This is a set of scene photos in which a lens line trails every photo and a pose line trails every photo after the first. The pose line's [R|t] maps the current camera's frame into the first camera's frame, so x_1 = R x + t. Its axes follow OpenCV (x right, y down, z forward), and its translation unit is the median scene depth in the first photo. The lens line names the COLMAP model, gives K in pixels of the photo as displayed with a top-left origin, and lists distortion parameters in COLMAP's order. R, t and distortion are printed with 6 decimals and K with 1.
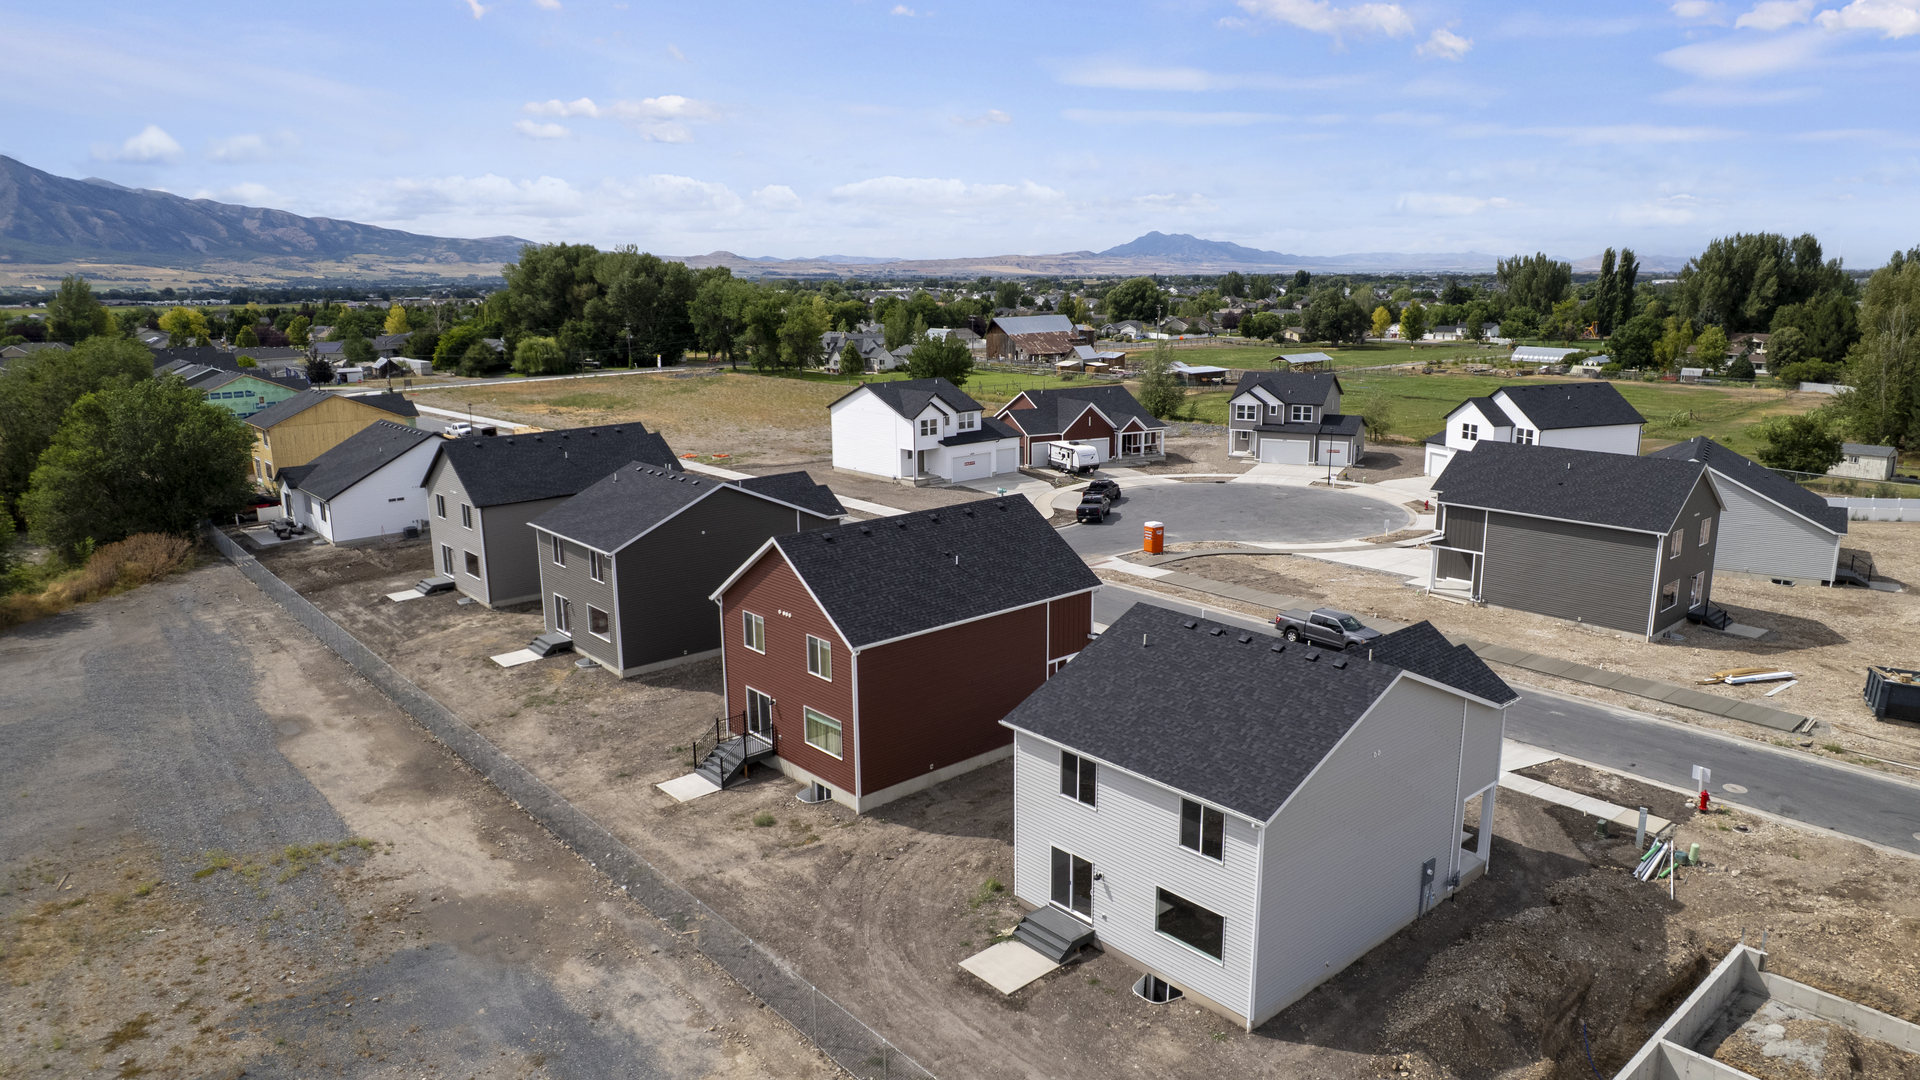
lens RADIAL K [[1230.1, 0, 963.9], [0, 1230.1, 545.5], [0, 0, 1]] dist [-0.080652, 0.078816]
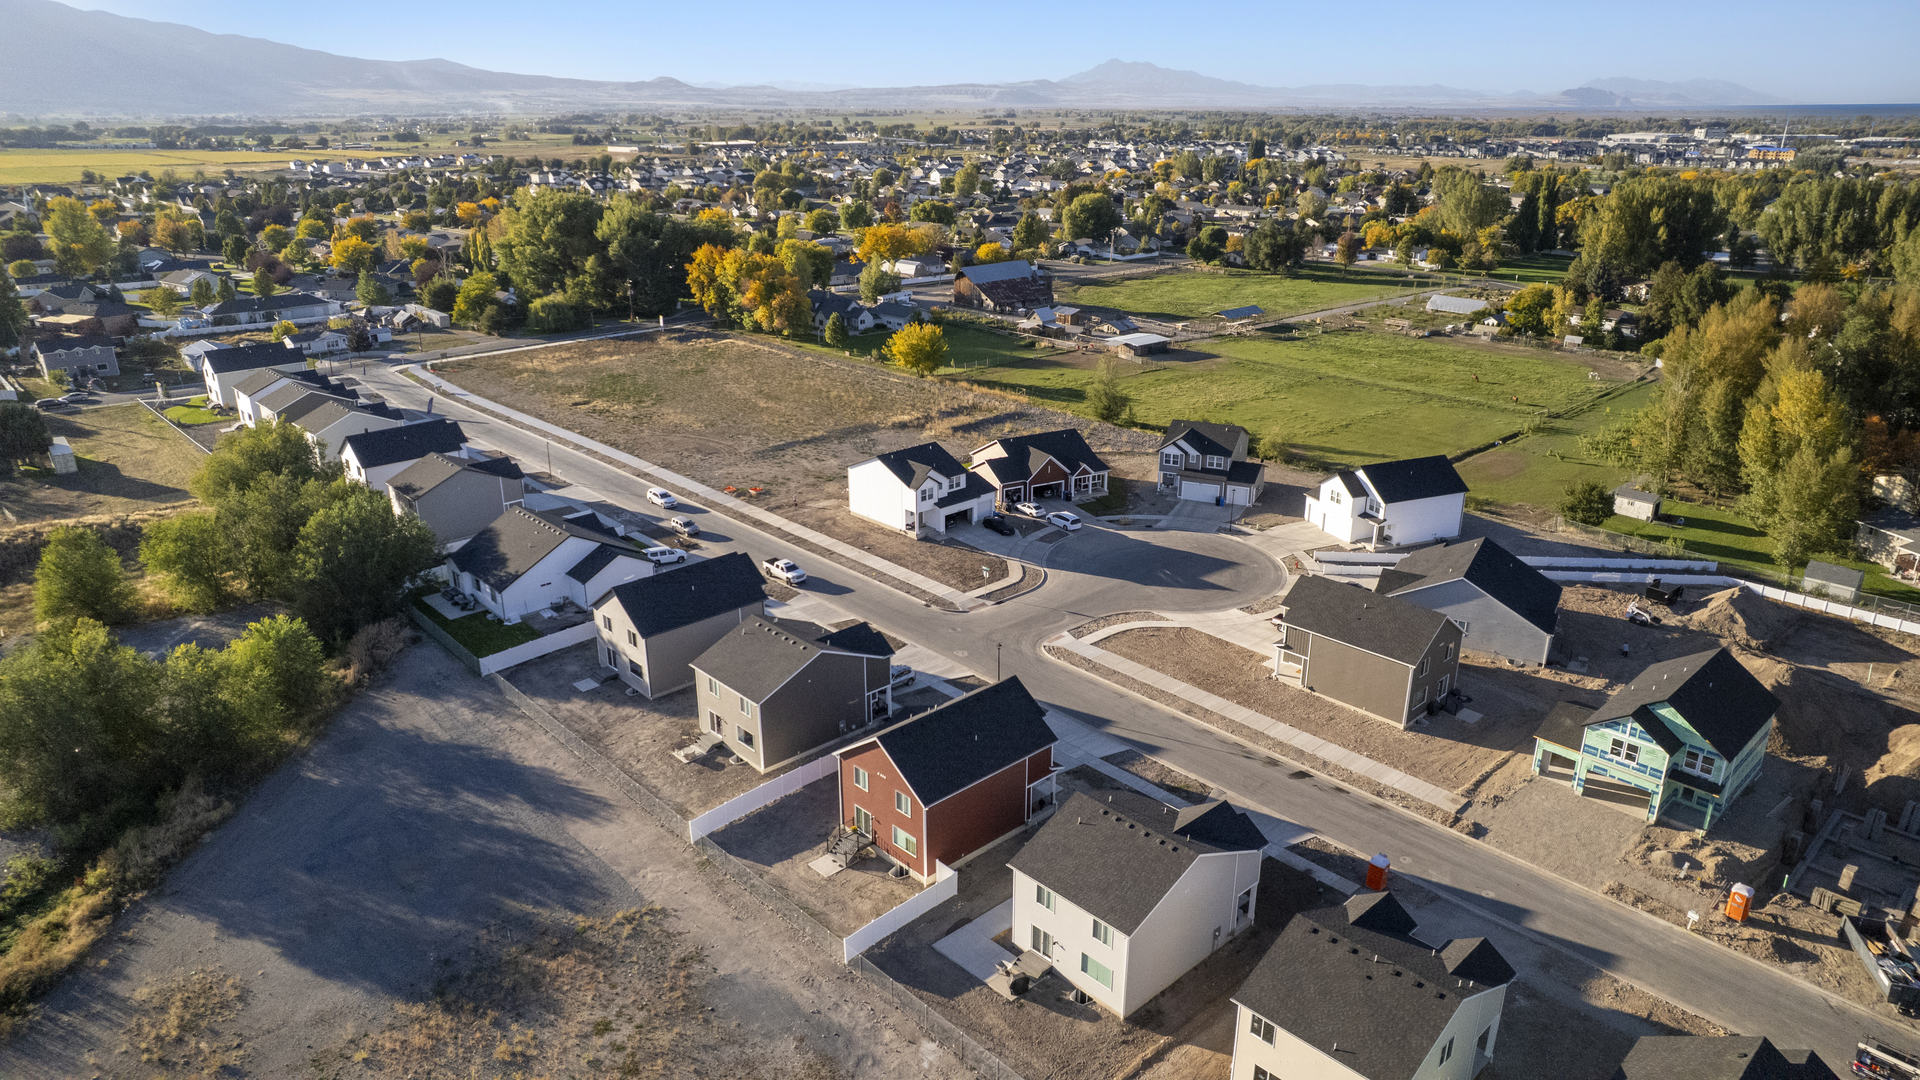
lens RADIAL K [[1230.1, 0, 963.9], [0, 1230.1, 545.5], [0, 0, 1]] dist [-0.080652, 0.078816]
pose [[0.999294, -0.002527, 0.037474, -0.016536], [-0.002397, 0.991410, 0.130765, -0.092141], [-0.037483, -0.130763, 0.990705, -0.132308]]
